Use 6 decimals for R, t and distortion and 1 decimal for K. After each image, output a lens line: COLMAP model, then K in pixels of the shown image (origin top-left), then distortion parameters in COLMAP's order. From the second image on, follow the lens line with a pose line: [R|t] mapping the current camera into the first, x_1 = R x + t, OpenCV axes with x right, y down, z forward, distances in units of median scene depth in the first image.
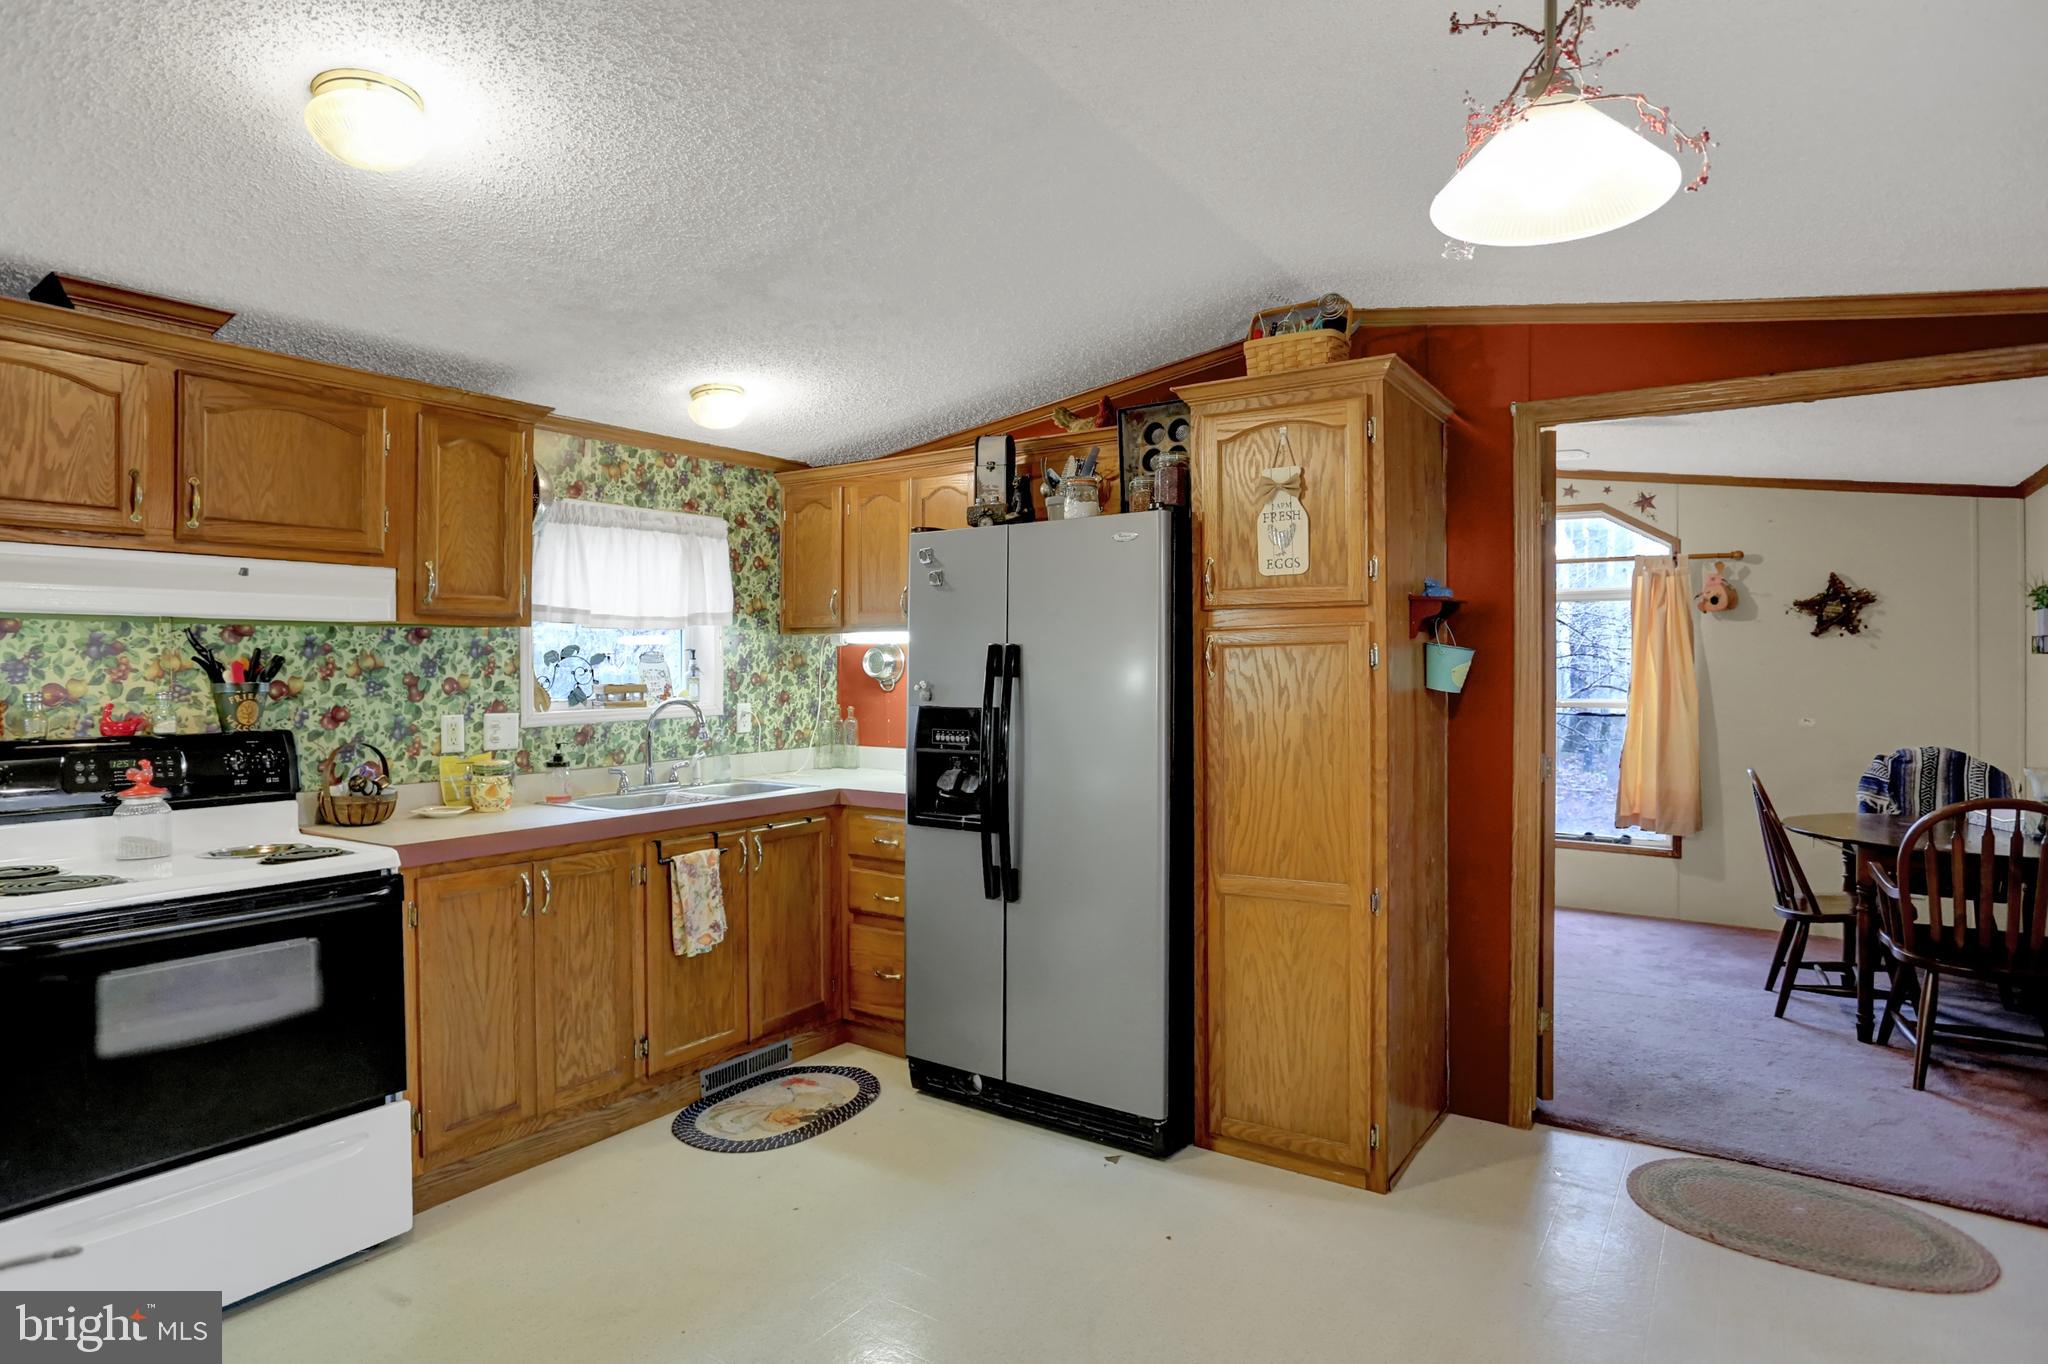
lens RADIAL K [[1109.3, 0, 1010.9], [0, 1109.3, 666.9], [0, 0, 1]] dist [-0.069578, 0.045269]
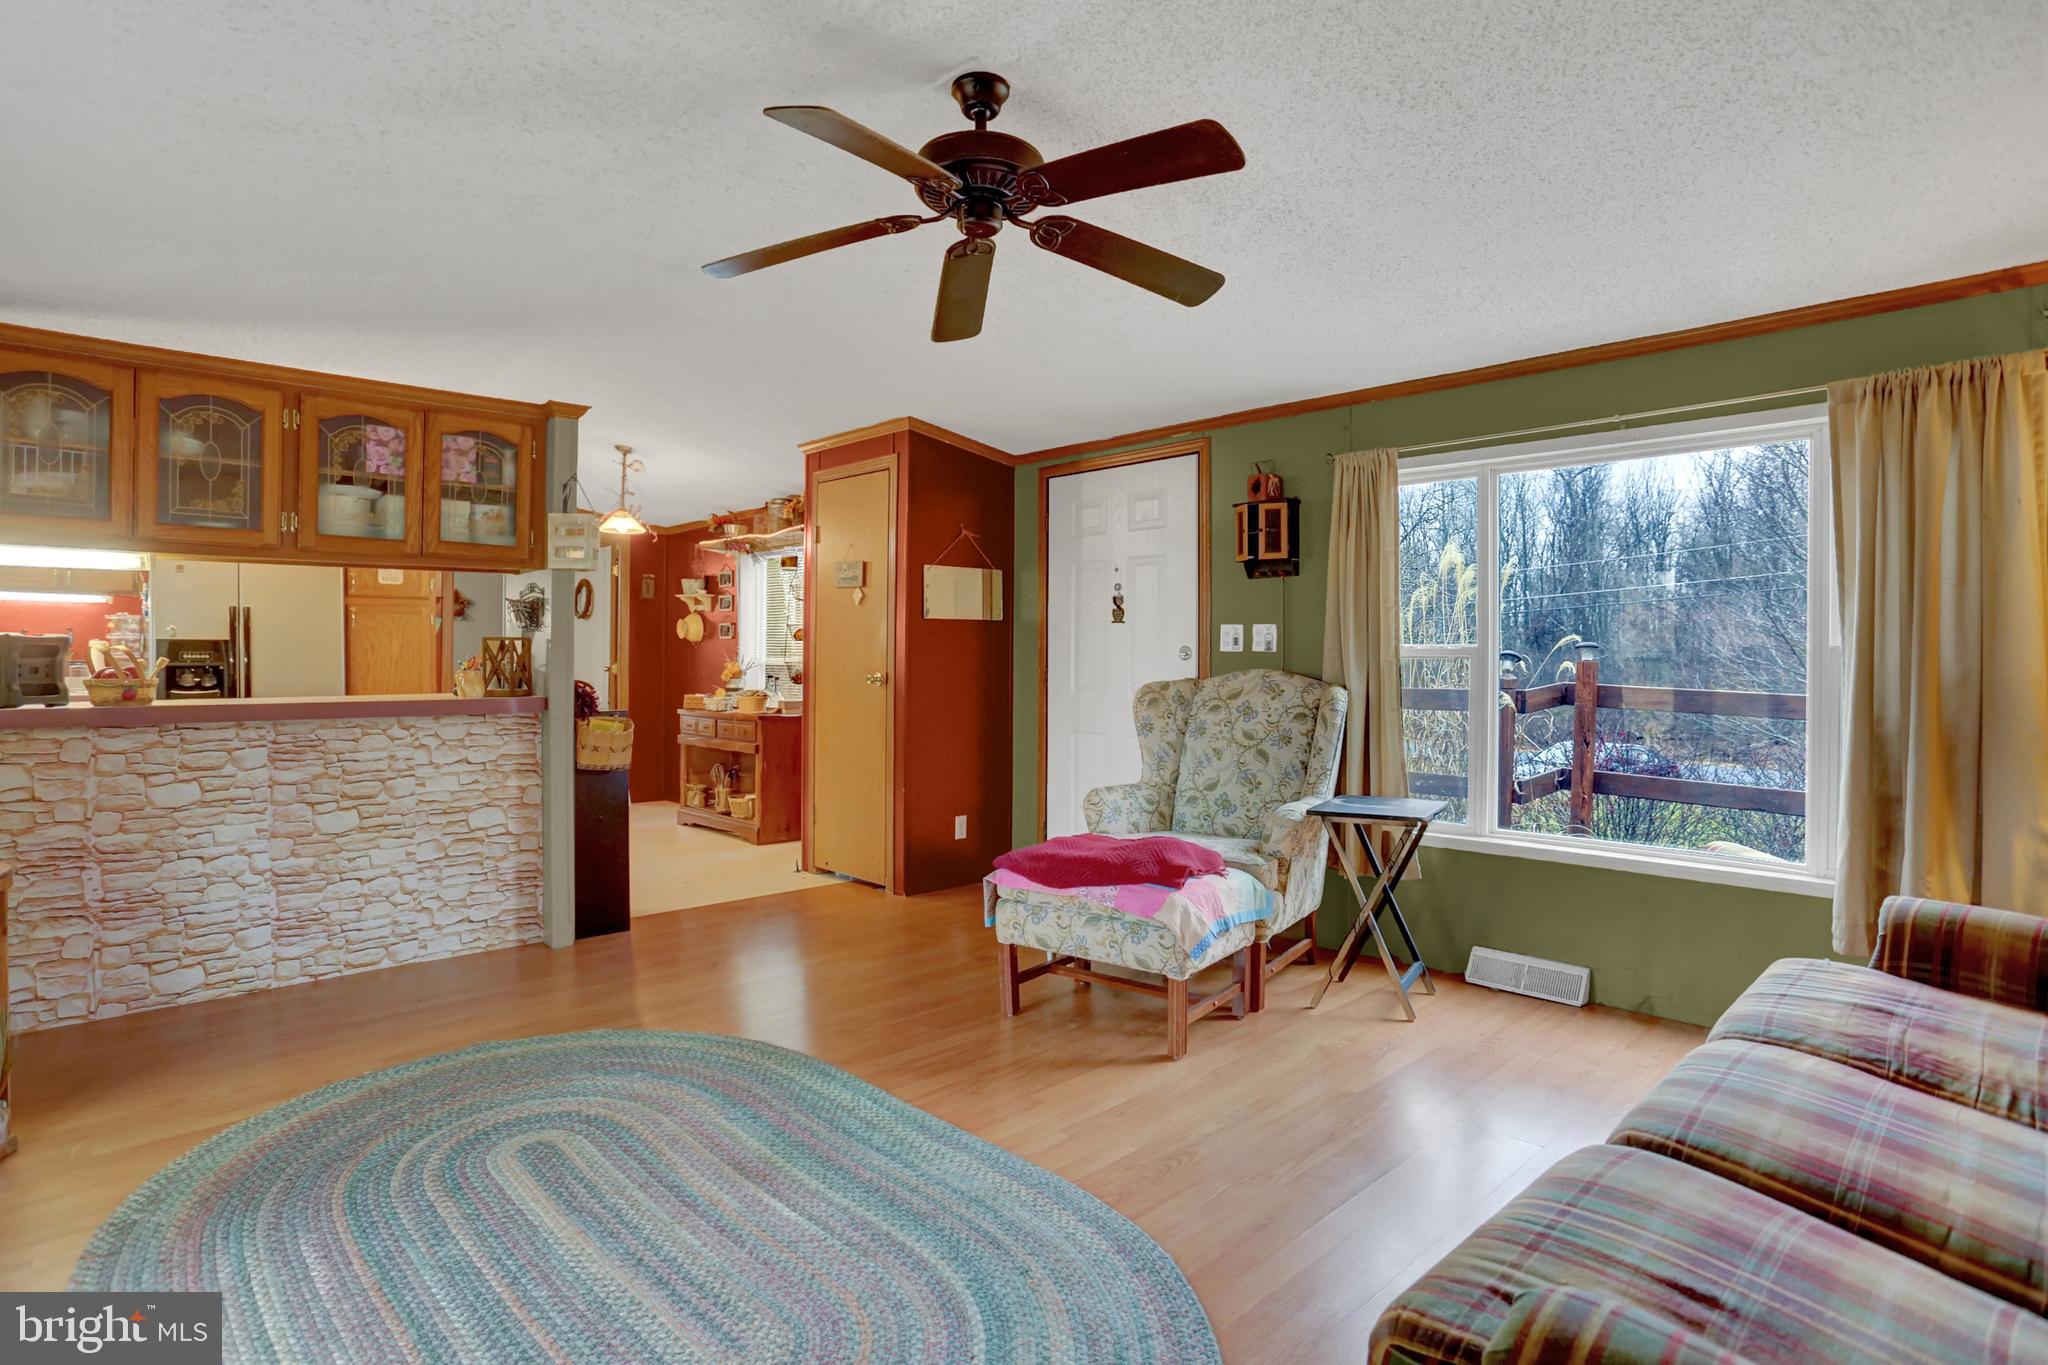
lens RADIAL K [[1054.9, 0, 1039.4], [0, 1054.9, 667.9], [0, 0, 1]] dist [-0.072660, 0.037827]
pose [[0.195105, -0.007078, 0.980757, -1.492452], [-0.001648, 0.999970, 0.007544, 0.070334], [-0.980781, -0.003088, 0.195087, -0.713952]]
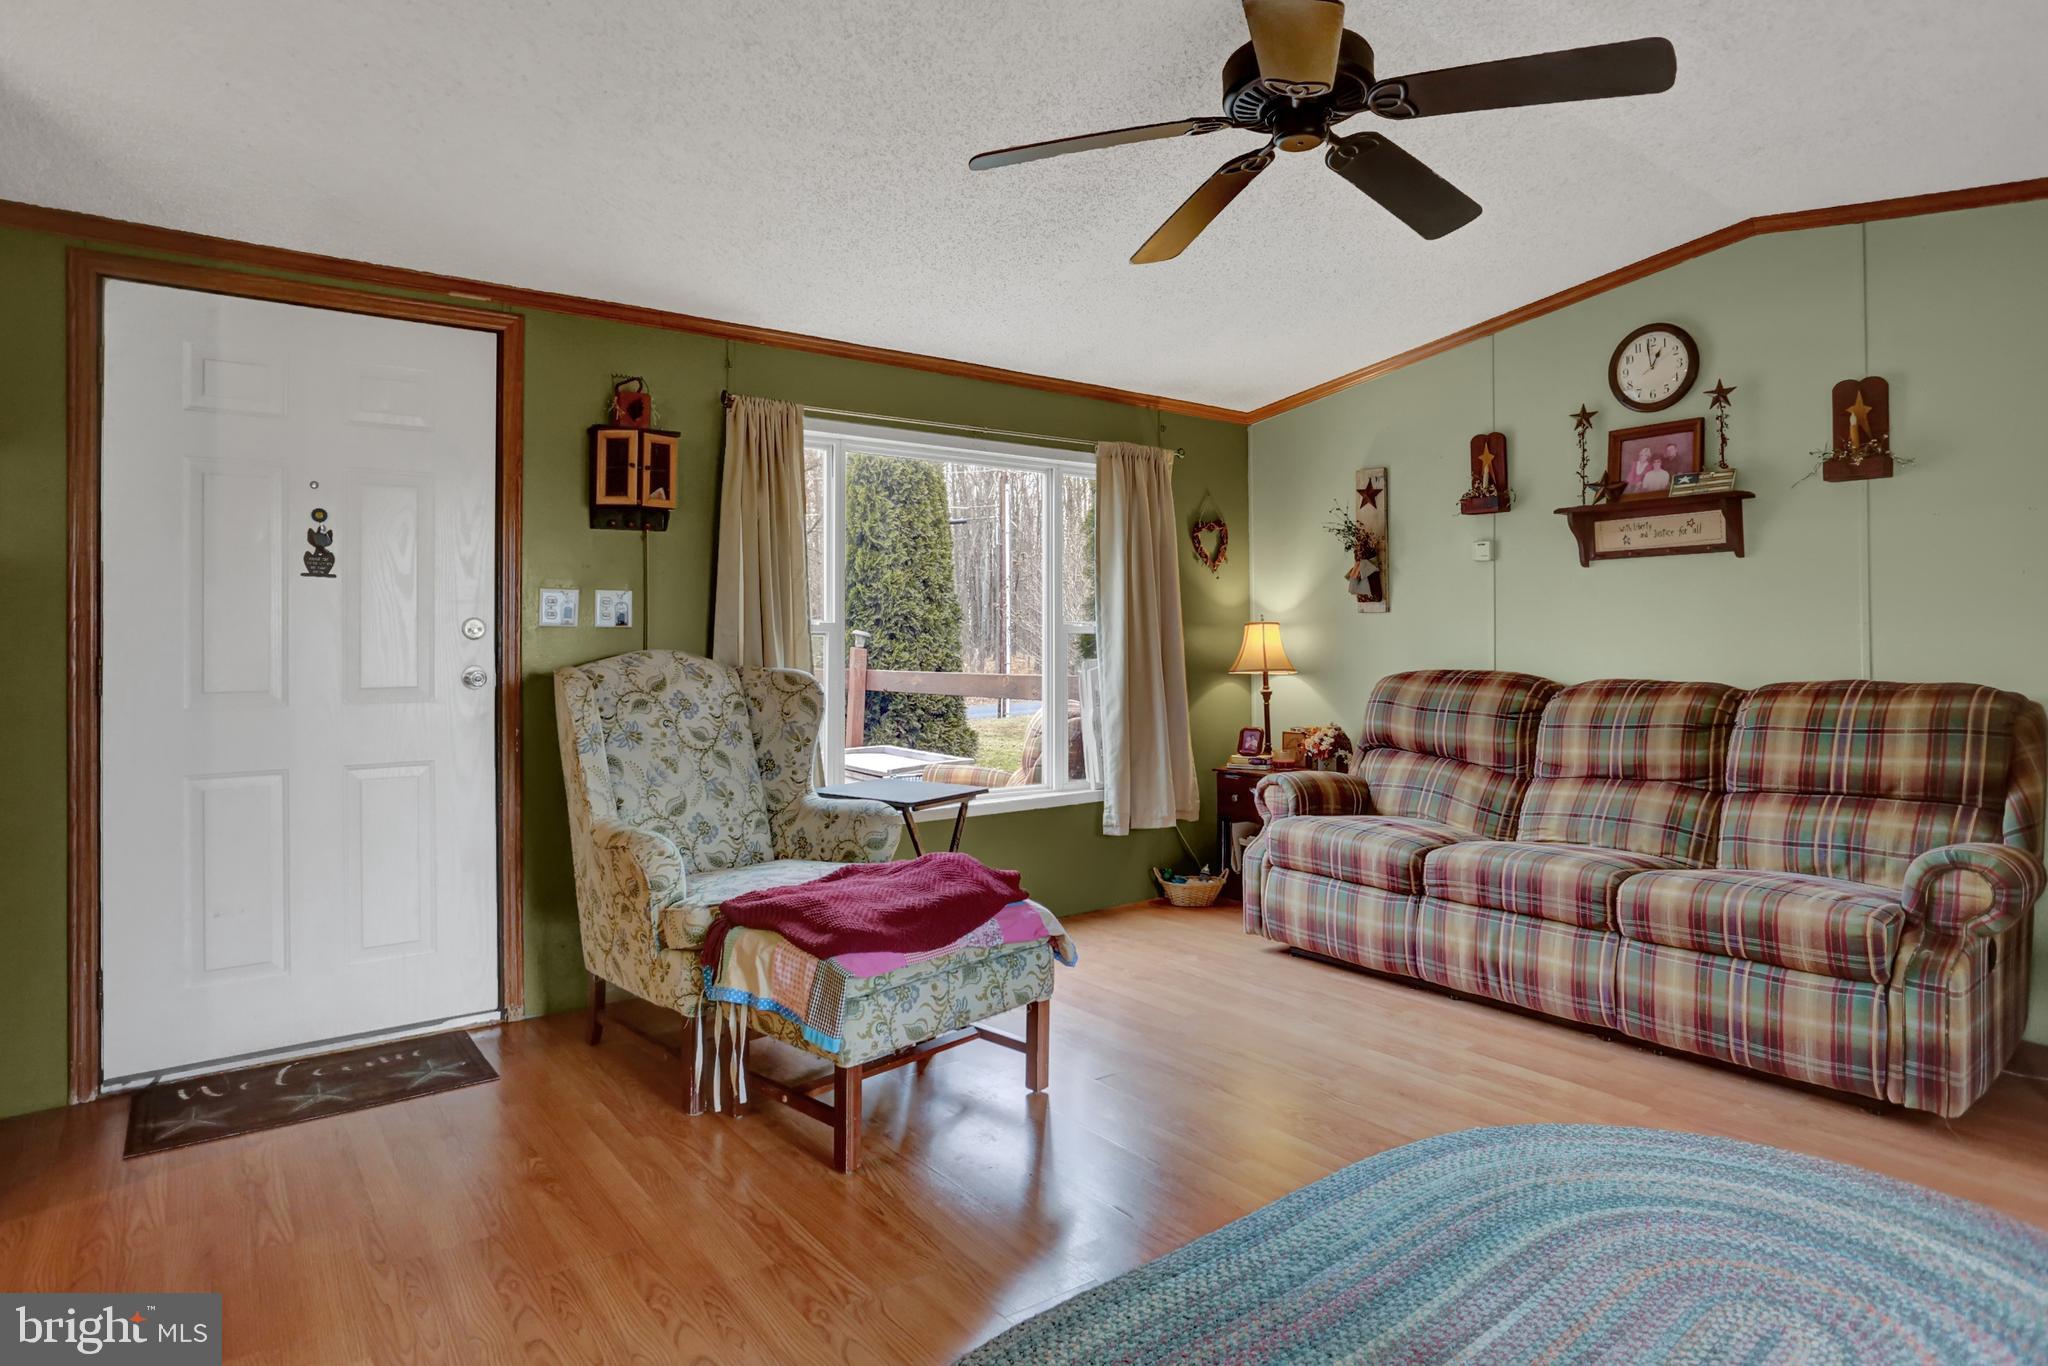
lens RADIAL K [[1143.0, 0, 1017.0], [0, 1143.0, 628.8], [0, 0, 1]] dist [-0.069346, 0.040767]
pose [[-0.950320, 0.006606, 0.311204, -0.820321], [0.005737, 0.999977, -0.003707, 0.067203], [-0.311221, -0.001738, -0.950336, 0.192098]]
